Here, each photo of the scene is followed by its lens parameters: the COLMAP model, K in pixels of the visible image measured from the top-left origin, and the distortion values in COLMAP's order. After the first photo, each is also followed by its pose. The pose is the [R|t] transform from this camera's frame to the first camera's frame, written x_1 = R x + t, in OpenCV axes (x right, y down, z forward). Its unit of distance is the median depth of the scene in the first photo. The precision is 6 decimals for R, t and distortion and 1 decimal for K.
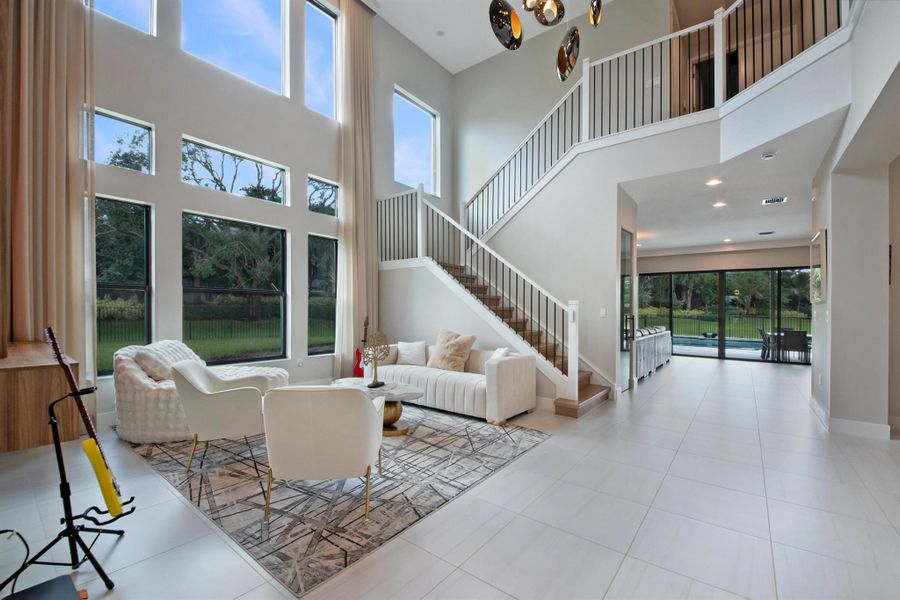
lens RADIAL K [[351.8, 0, 460.3], [0, 351.8, 312.2], [0, 0, 1]] dist [-0.013334, -0.001445]
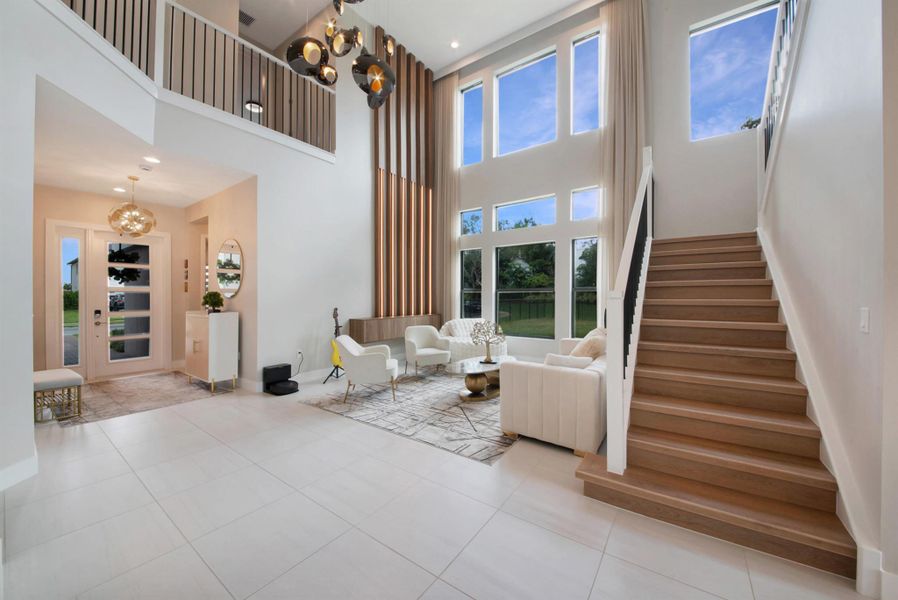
lens RADIAL K [[320.6, 0, 505.0], [0, 320.6, 299.5], [0, 0, 1]] dist [-0.007626, -0.001866]
pose [[0.139108, -0.000283, -0.990277, 0.806074], [-0.005818, 0.999982, -0.001104, -0.018799], [0.990260, 0.005915, 0.139104, 0.768029]]
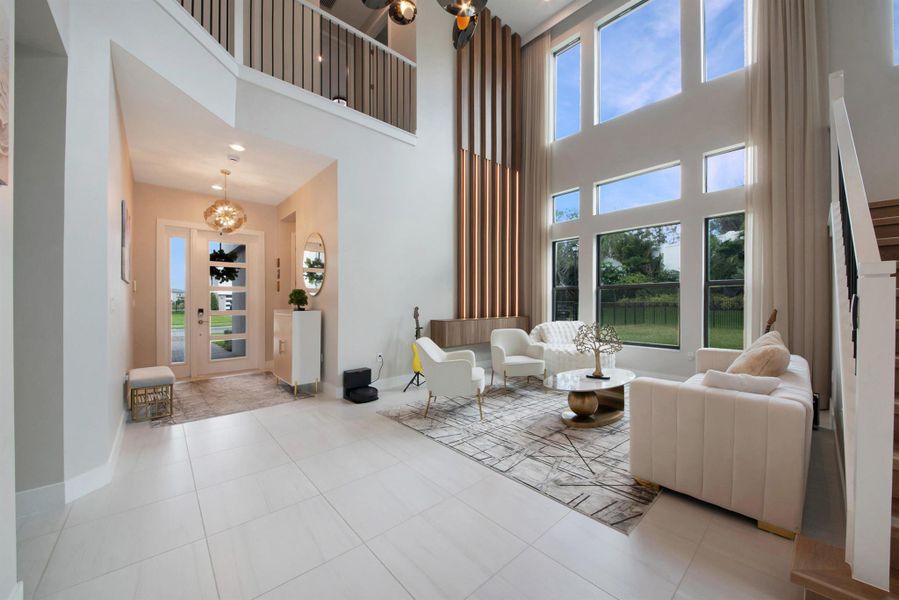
lens RADIAL K [[350.8, 0, 514.2], [0, 350.8, 298.4], [0, 0, 1]] dist [-0.015978, -0.000494]
pose [[-0.080773, -0.015000, -0.996620, 0.662625], [-0.003426, 0.999885, -0.014771, 0.002264], [0.996727, 0.002222, -0.080815, 0.723194]]
